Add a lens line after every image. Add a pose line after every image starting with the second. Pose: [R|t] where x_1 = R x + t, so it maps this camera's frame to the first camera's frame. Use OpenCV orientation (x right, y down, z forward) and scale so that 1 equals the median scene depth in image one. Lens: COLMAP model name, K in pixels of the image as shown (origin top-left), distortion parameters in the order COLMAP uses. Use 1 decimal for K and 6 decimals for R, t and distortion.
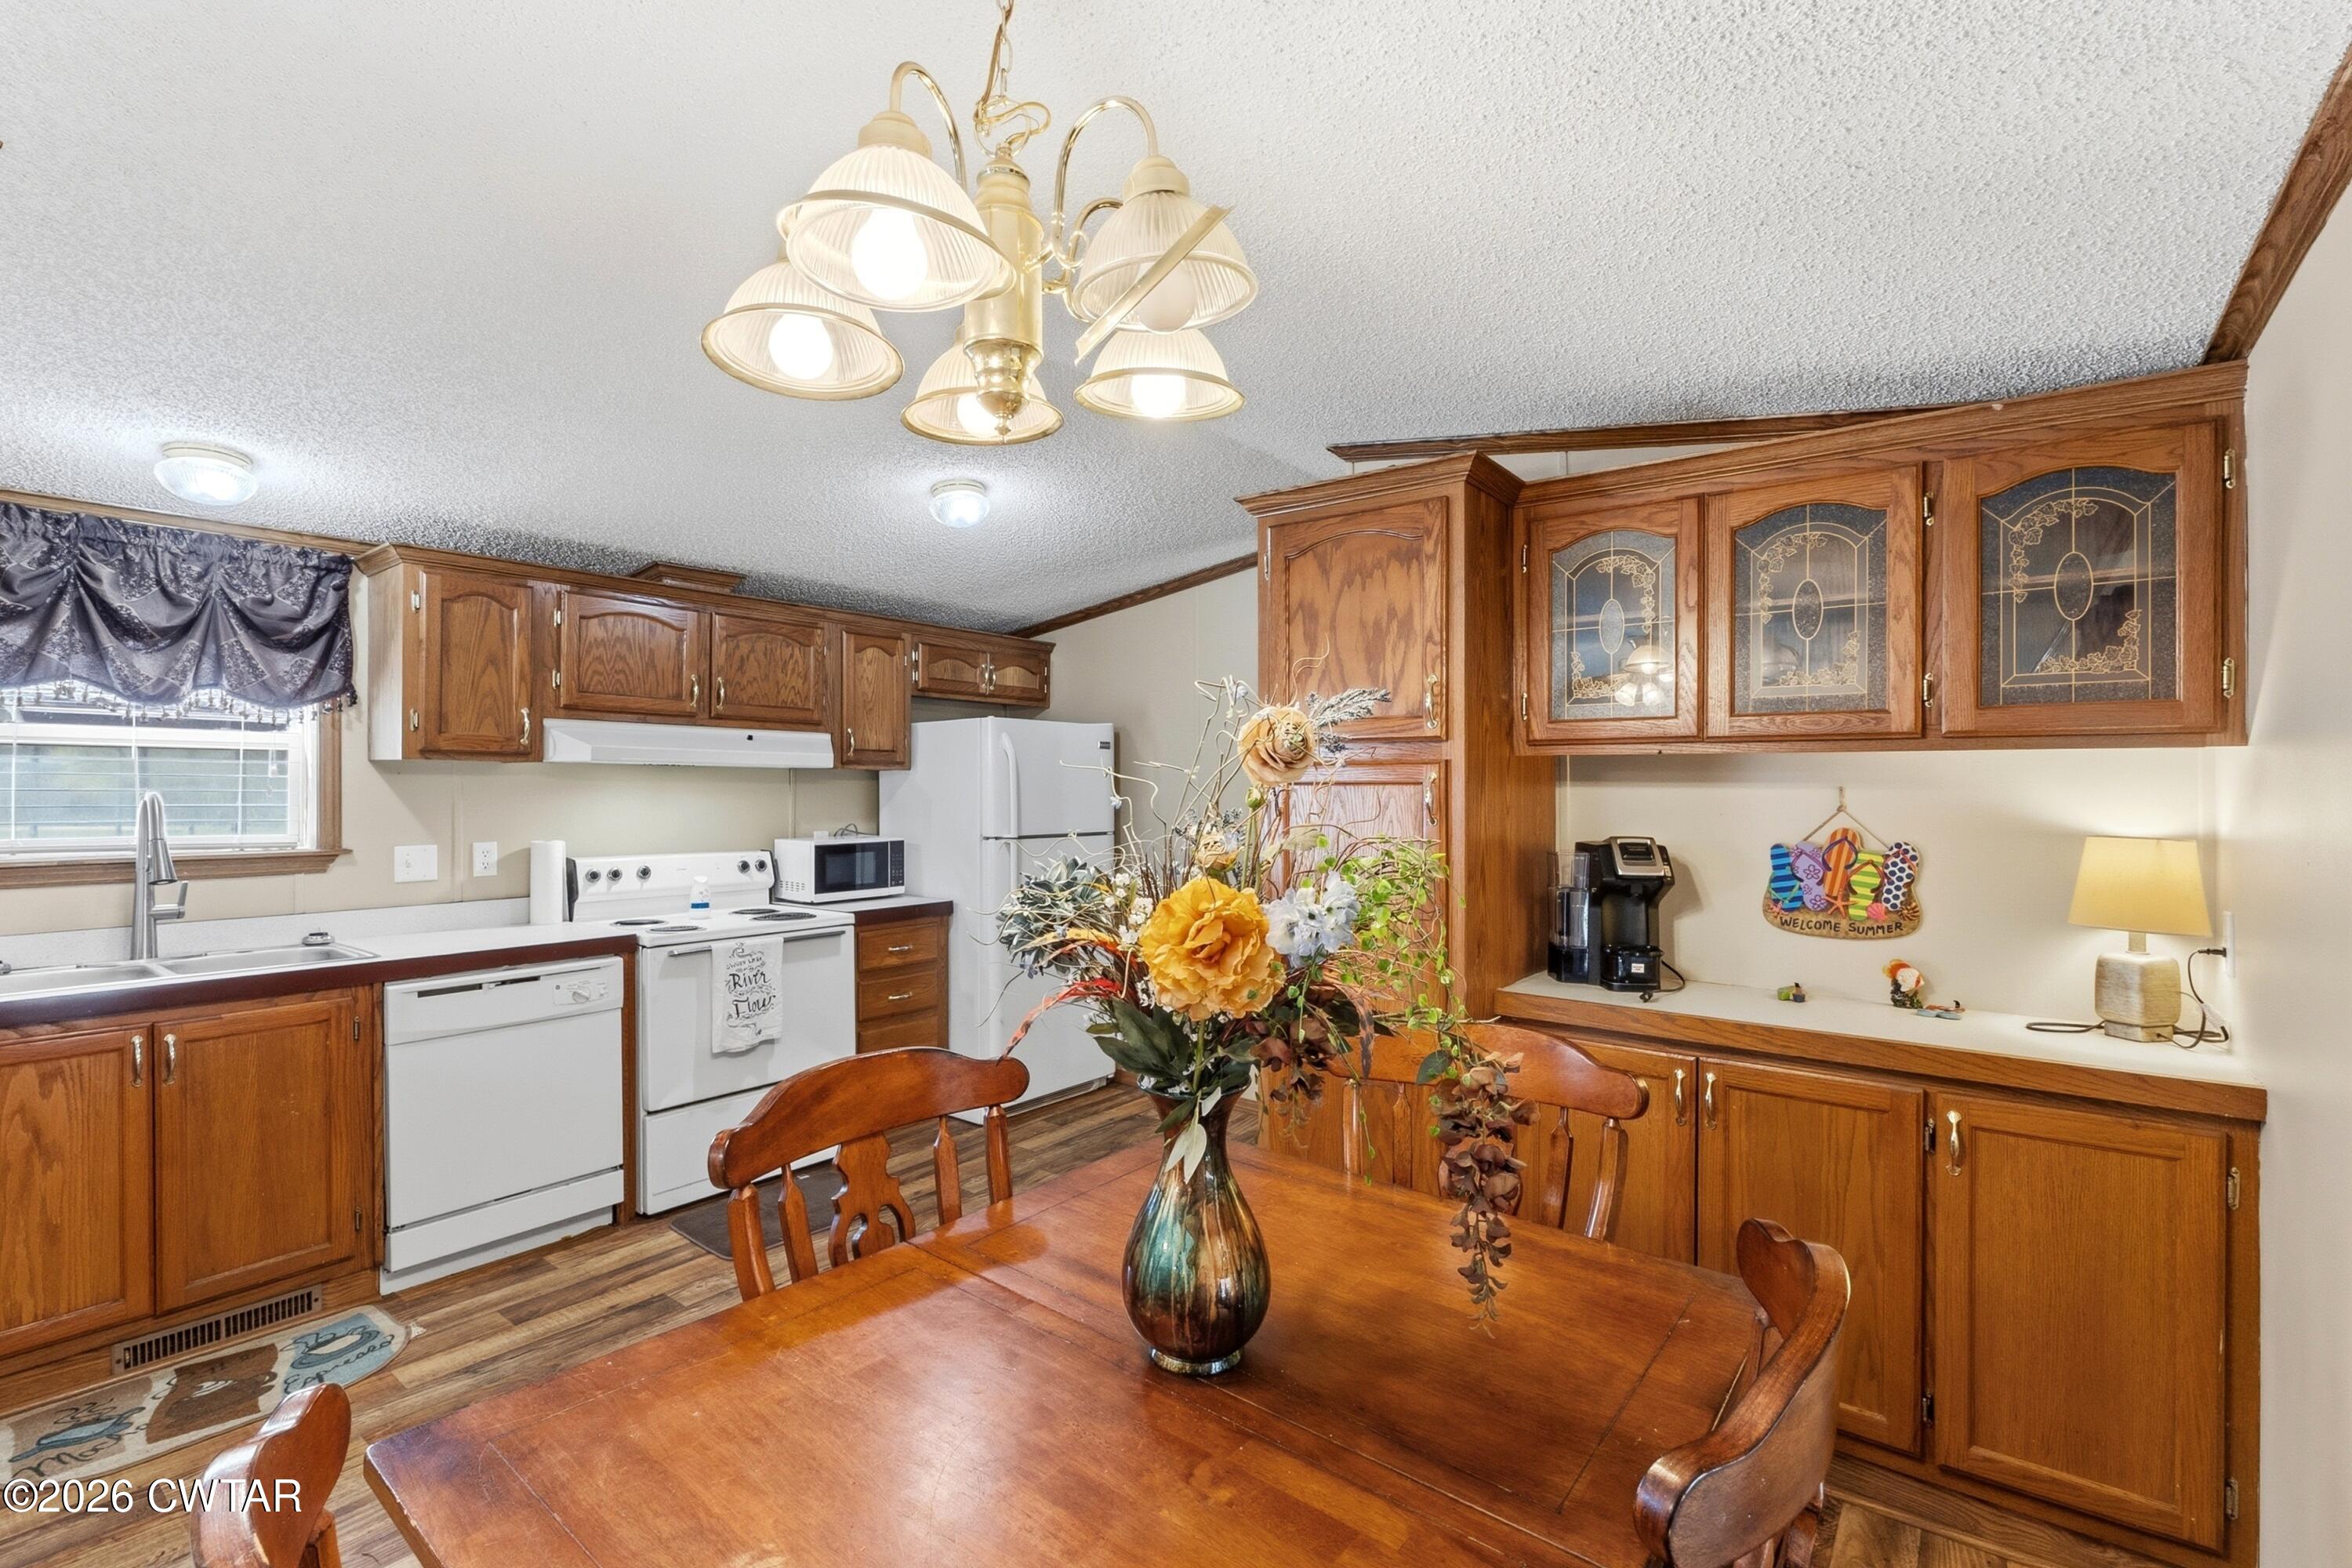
lens RADIAL K [[1049.9, 0, 1182.5], [0, 1049.9, 790.3], [0, 0, 1]] dist [-0.001764, 0.000448]
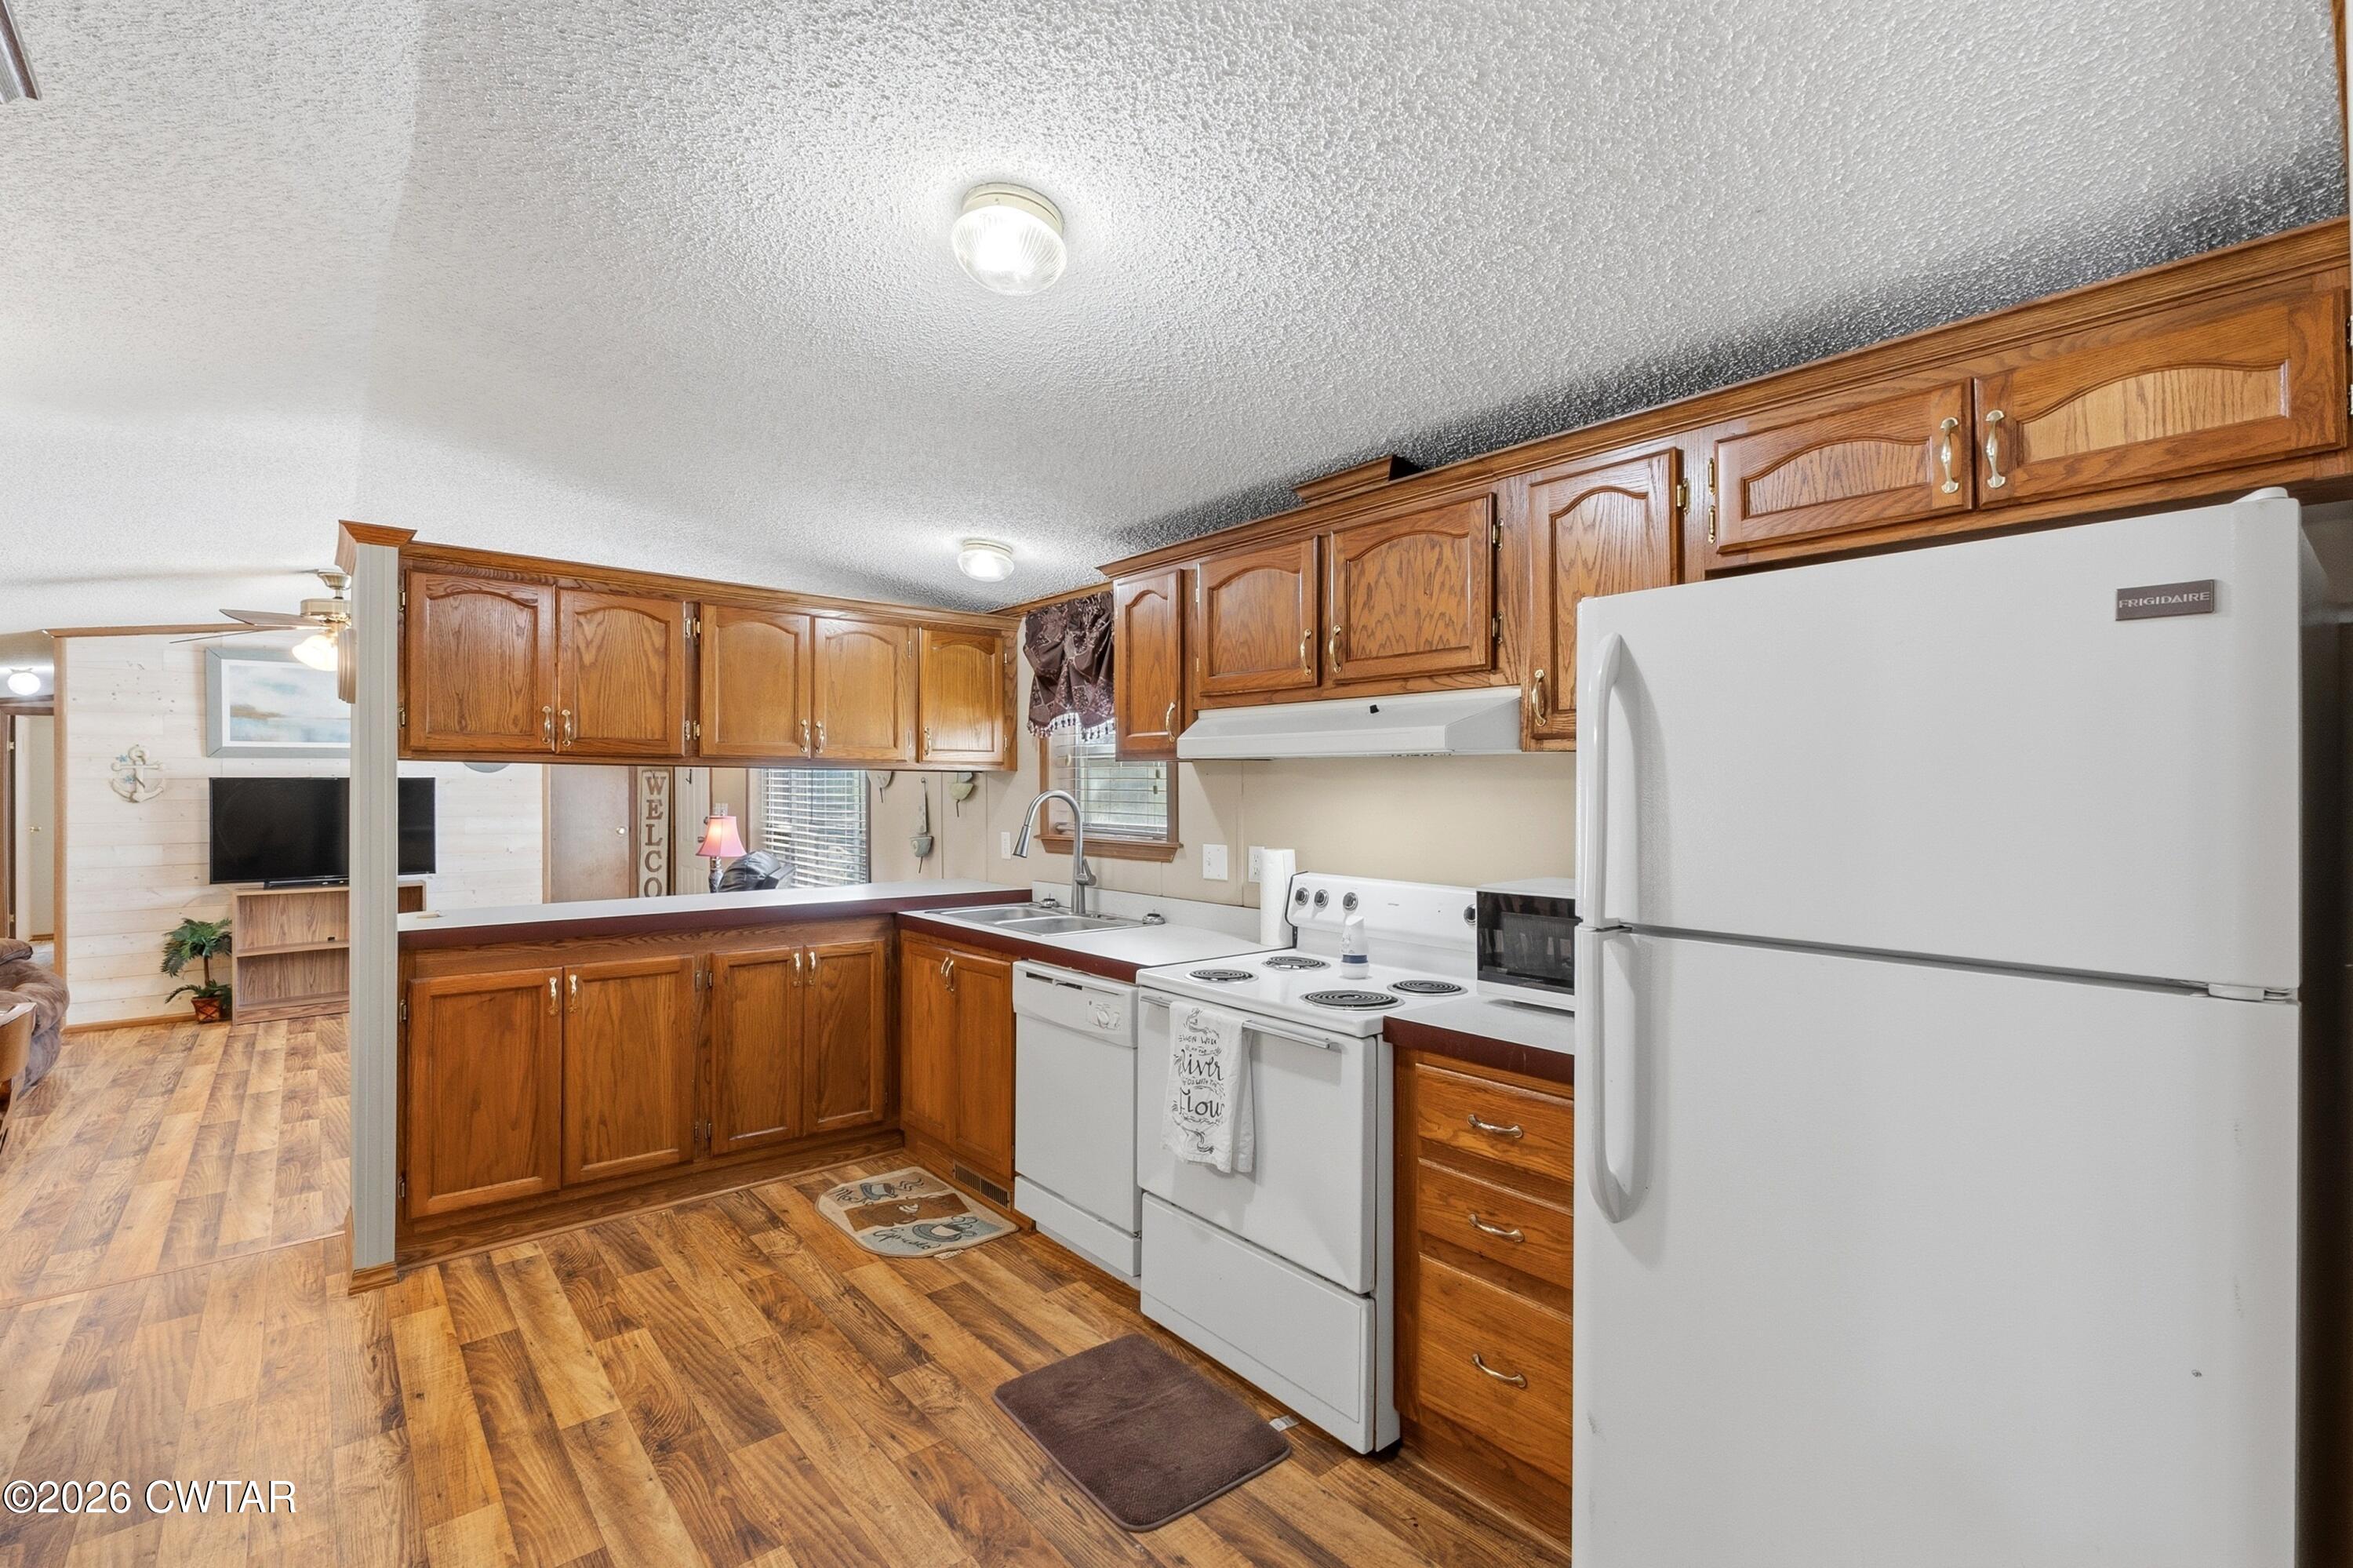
lens RADIAL K [[1050.4, 0, 1191.4], [0, 1050.4, 792.3], [0, 0, 1]] dist [-0.001764, 0.000448]
pose [[-0.209828, 0.008723, -0.977699, 0.314338], [0.003667, 0.999960, 0.008135, -0.007191], [0.977732, -0.001879, -0.209851, 1.357135]]
